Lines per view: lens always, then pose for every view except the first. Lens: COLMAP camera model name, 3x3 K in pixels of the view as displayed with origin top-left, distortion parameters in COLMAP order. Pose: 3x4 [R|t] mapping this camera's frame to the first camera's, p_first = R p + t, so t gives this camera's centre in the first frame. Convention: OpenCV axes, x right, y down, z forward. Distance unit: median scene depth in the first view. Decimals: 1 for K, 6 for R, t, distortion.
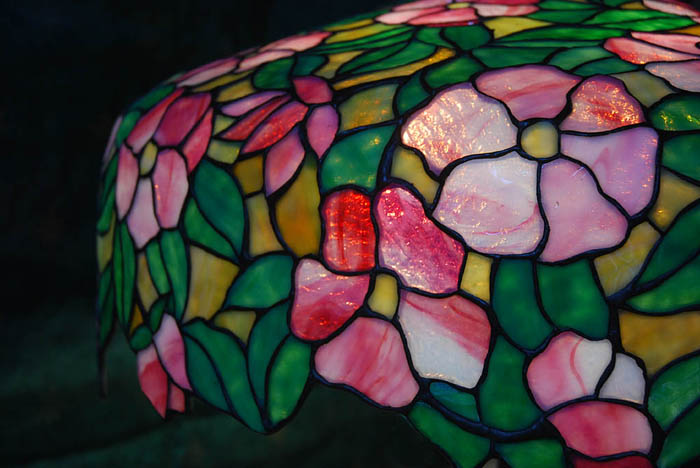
lens RADIAL K [[919.8, 0, 348.8], [0, 919.8, 239.4], [0, 0, 1]] dist [-0.059876, 0.000000]
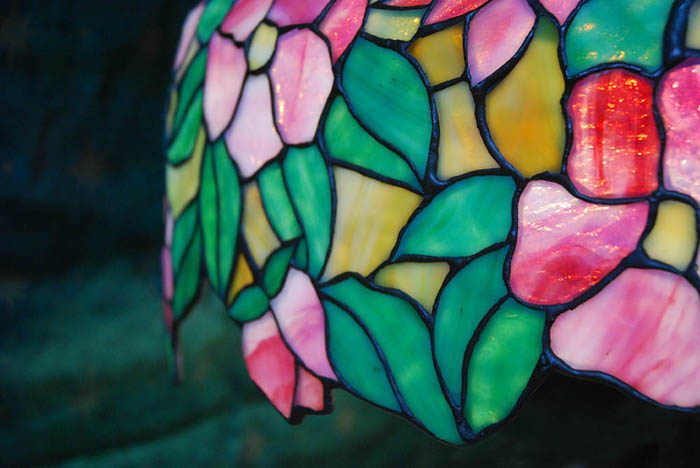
lens RADIAL K [[919.8, 0, 351.4], [0, 919.8, 238.1], [0, 0, 1]] dist [-0.059876, 0.000000]
pose [[0.999928, -0.000788, 0.011968, -0.172378], [0.000454, 0.999611, 0.027896, 0.040655], [-0.011985, -0.027888, 0.999539, 0.324961]]
